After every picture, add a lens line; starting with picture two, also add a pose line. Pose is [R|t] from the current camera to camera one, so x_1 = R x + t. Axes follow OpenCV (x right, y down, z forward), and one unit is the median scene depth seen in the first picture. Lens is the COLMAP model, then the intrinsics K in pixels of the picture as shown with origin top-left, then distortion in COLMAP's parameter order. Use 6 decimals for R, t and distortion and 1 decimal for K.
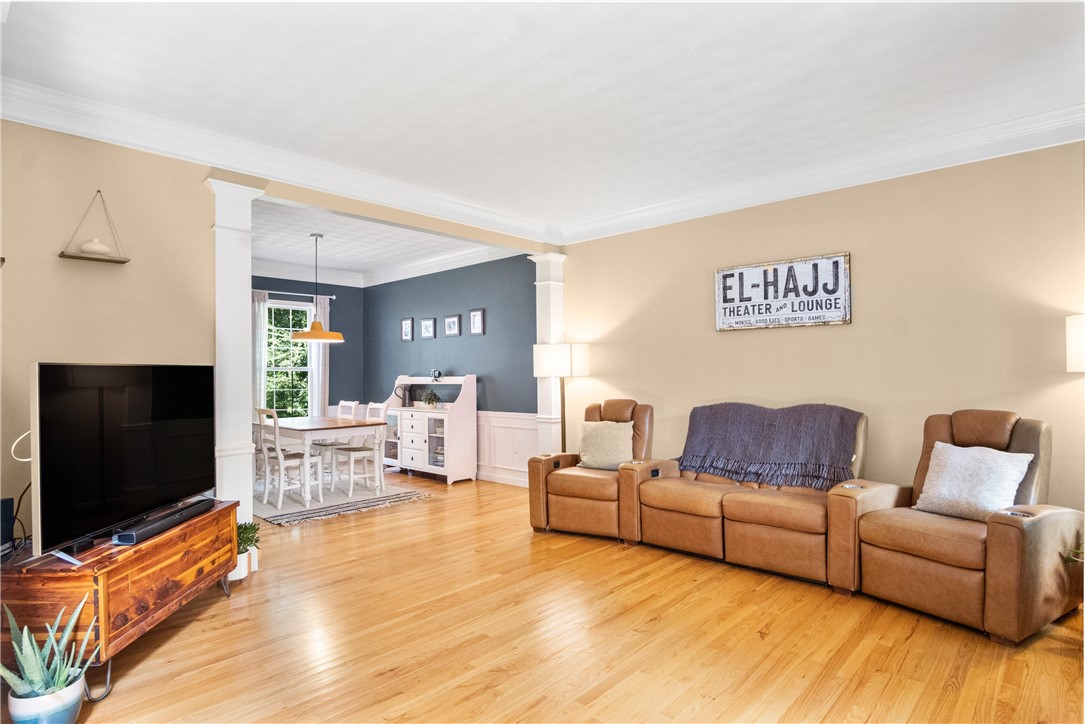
lens RADIAL K [[588.3, 0, 542.5], [0, 588.3, 362.0], [0, 0, 1]] dist [-0.029817, 0.008906]
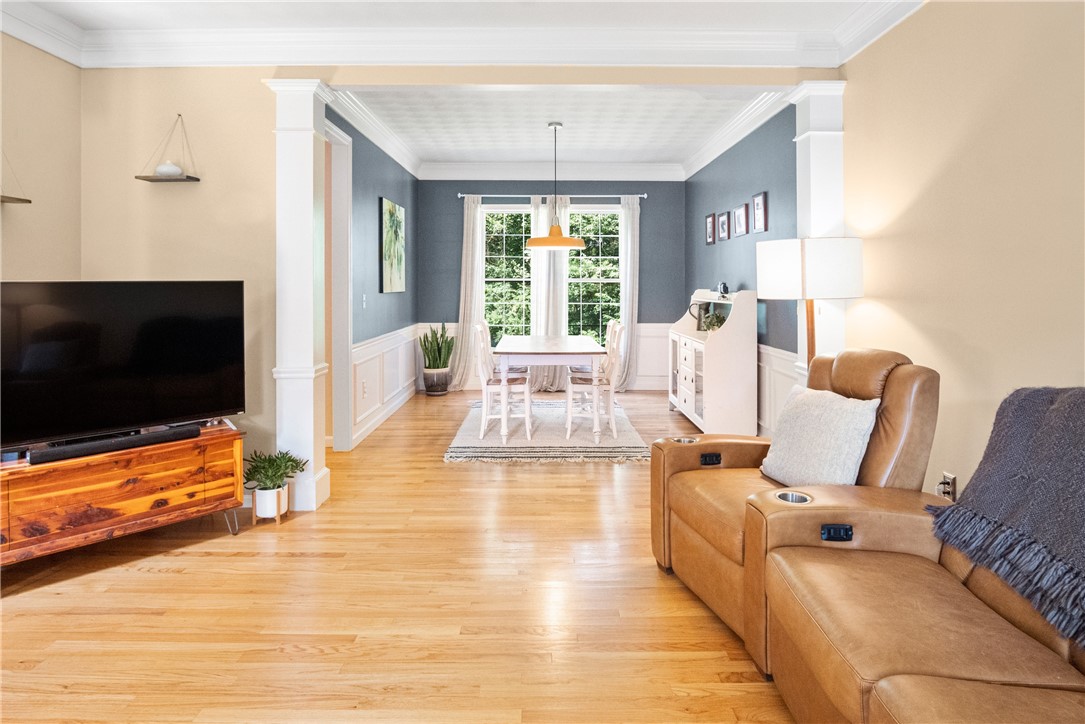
lens RADIAL K [[614.6, 0, 545.1], [0, 614.6, 279.1], [0, 0, 1]] dist [-0.020675, 0.001782]
pose [[0.684003, 0.003911, -0.729469, 0.359781], [0.008019, 0.999885, 0.012880, -0.003905], [0.729435, -0.014660, 0.683893, 0.523740]]
